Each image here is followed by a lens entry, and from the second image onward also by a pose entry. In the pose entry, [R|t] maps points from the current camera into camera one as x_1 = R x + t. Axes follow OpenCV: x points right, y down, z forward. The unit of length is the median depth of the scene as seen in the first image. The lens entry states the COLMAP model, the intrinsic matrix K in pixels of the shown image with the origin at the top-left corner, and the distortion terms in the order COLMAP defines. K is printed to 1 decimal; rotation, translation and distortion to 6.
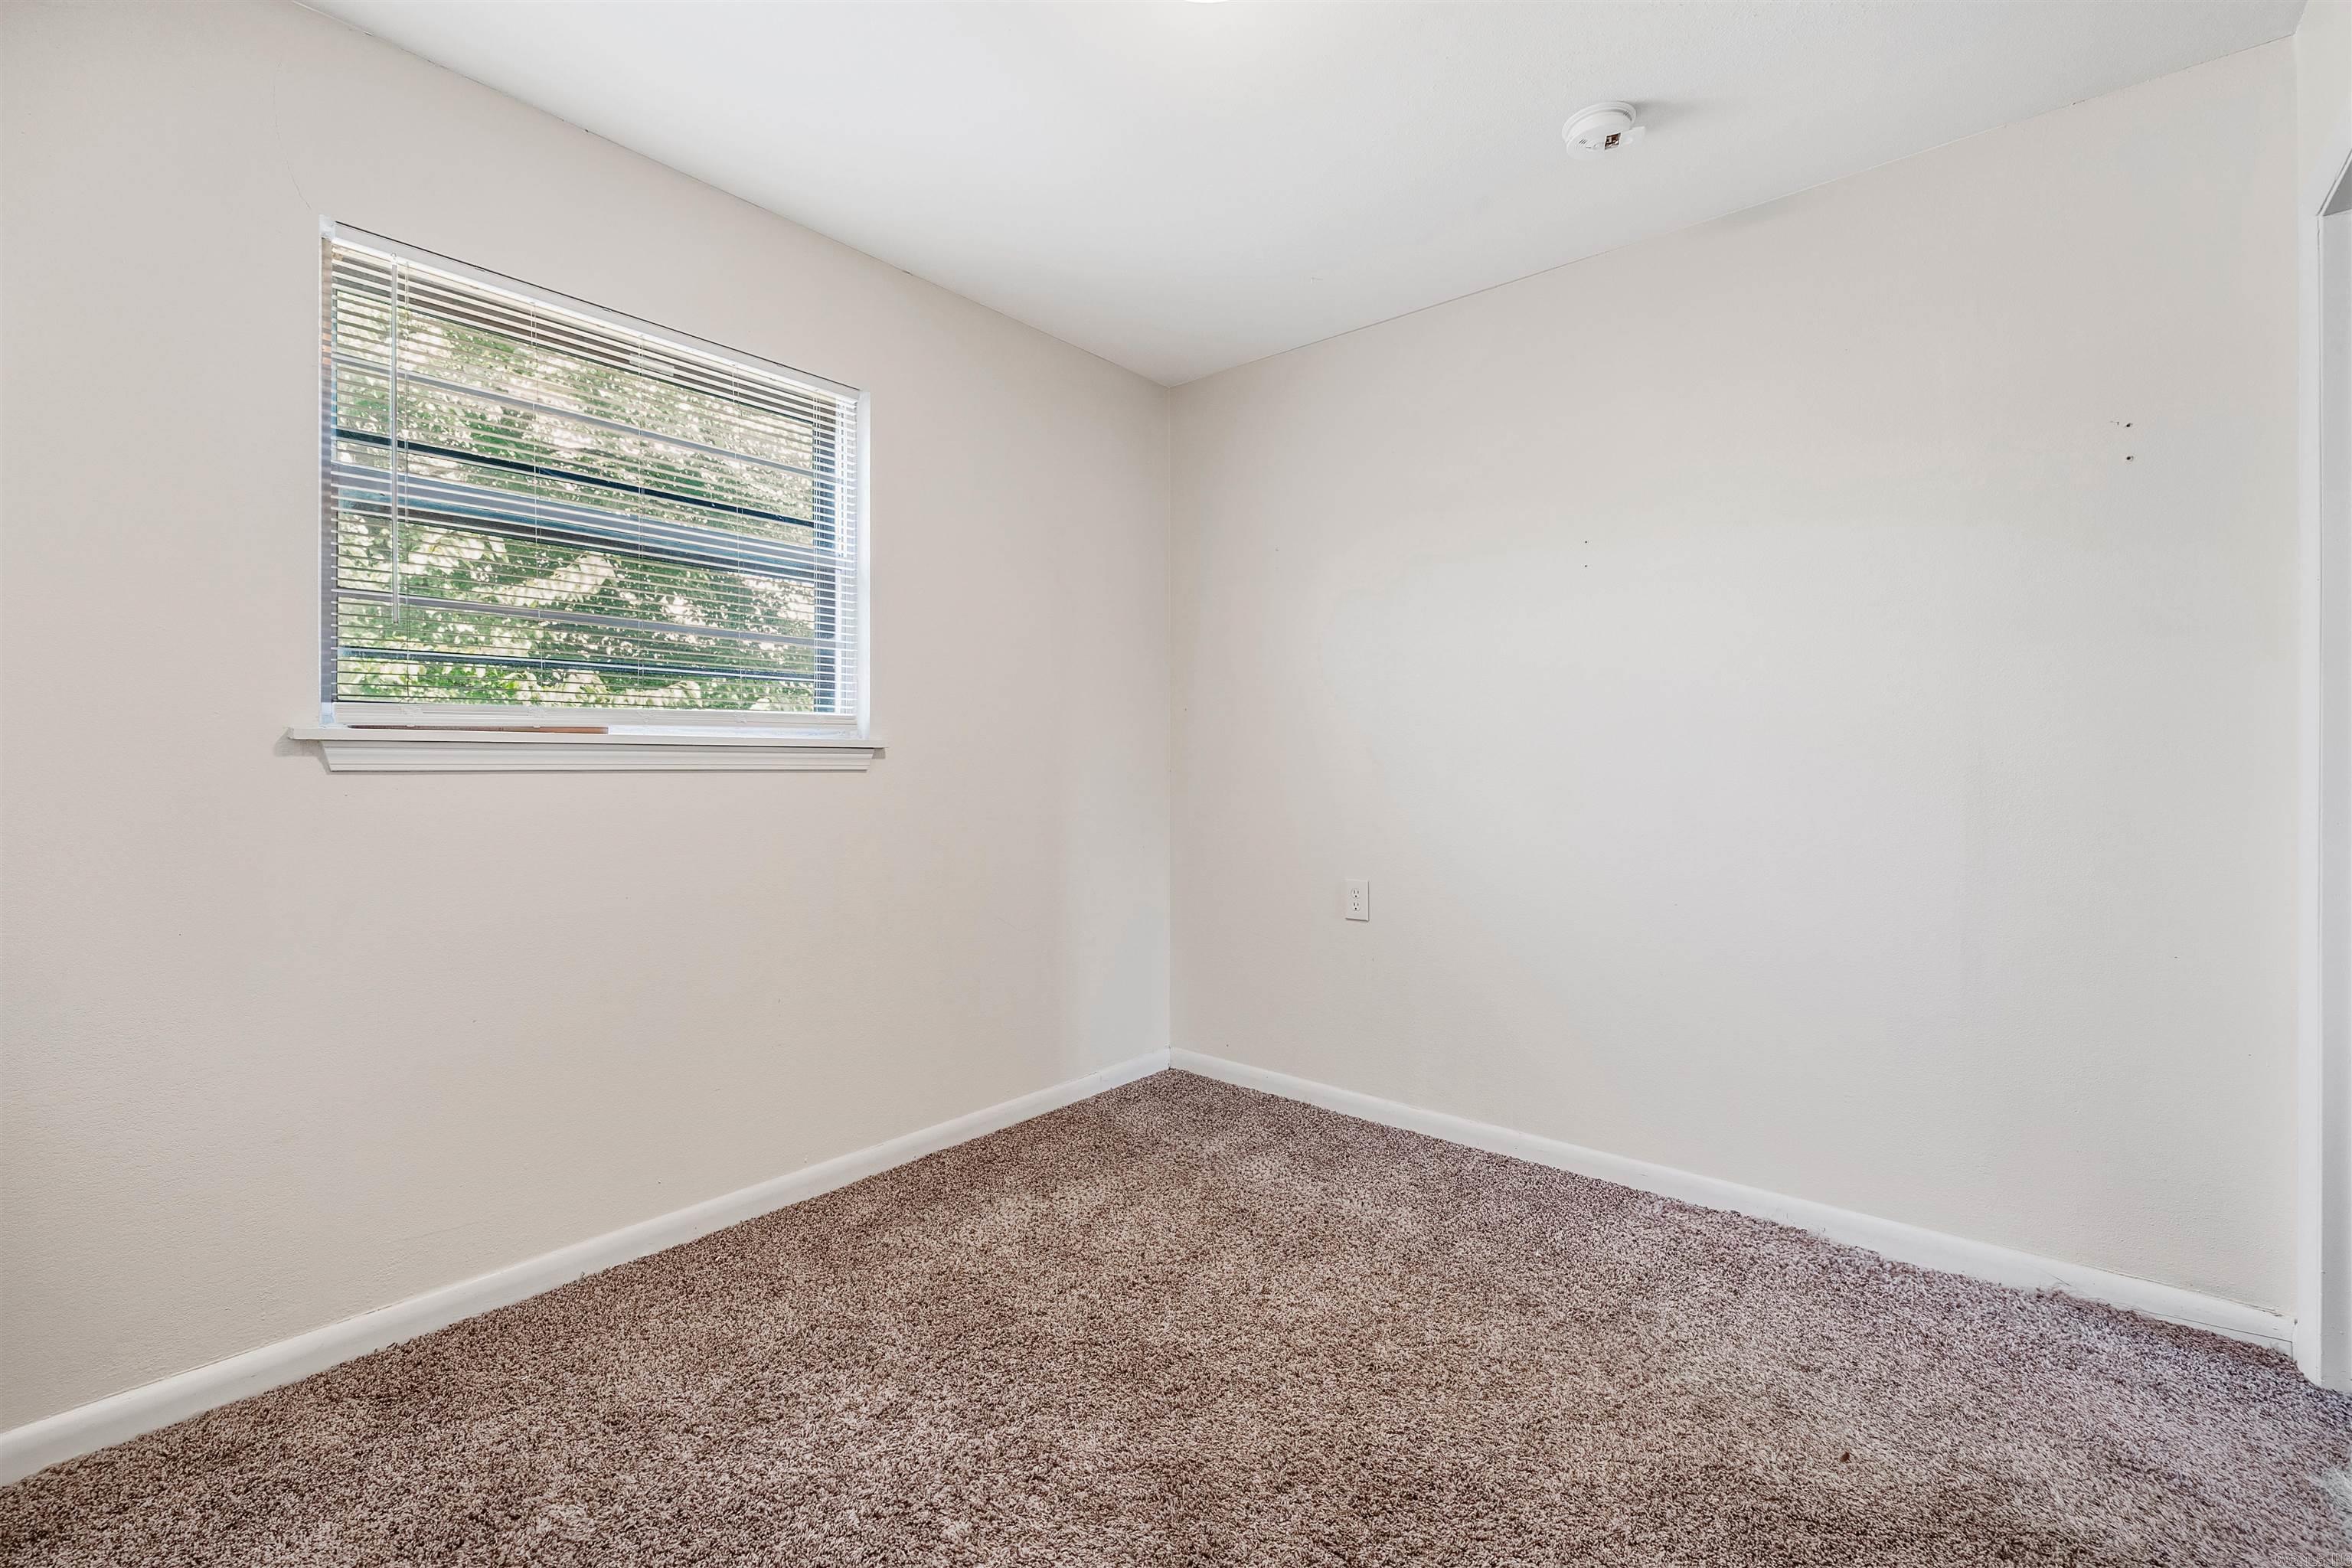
lens RADIAL K [[998.3, 0, 1173.7], [0, 998.3, 776.2], [0, 0, 1]] dist [-0.009135, 0.000693]
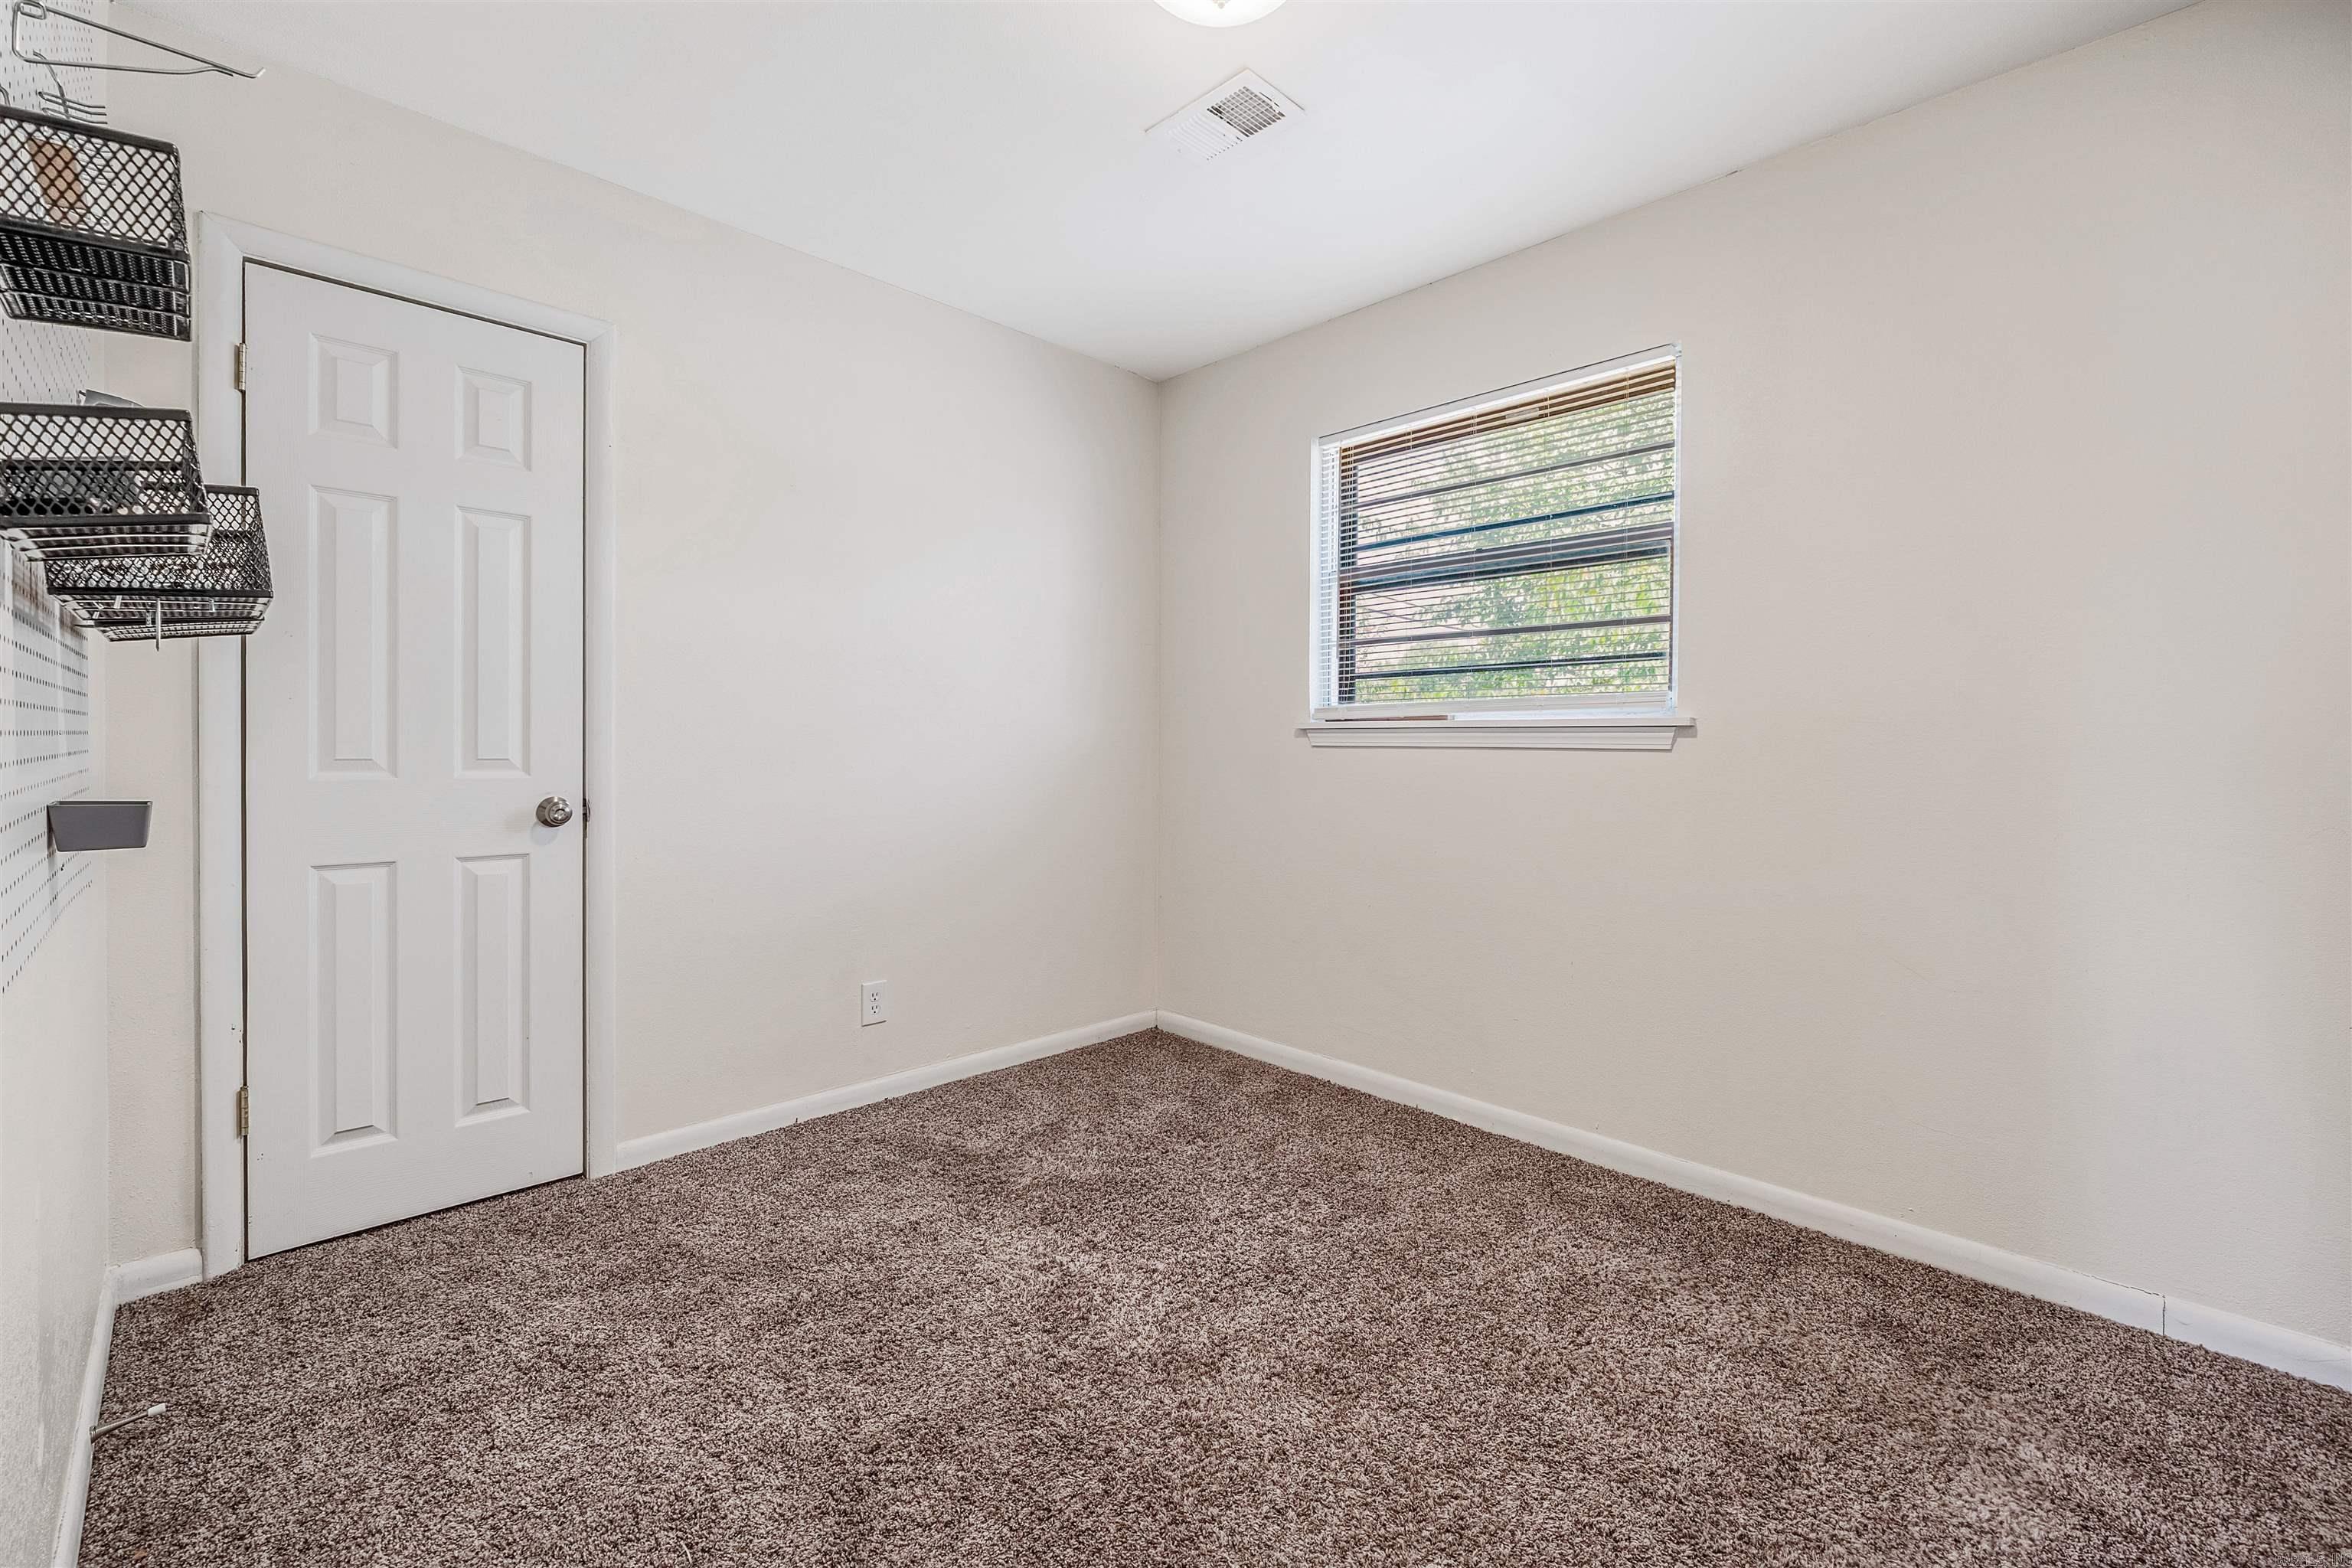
lens RADIAL K [[998.3, 0, 1184.3], [0, 998.3, 754.3], [0, 0, 1]] dist [-0.009135, 0.000693]
pose [[-0.094370, 0.006466, -0.995516, 0.808763], [-0.021578, 0.999731, 0.008539, 0.000155], [0.995303, 0.022287, -0.094205, 0.768067]]
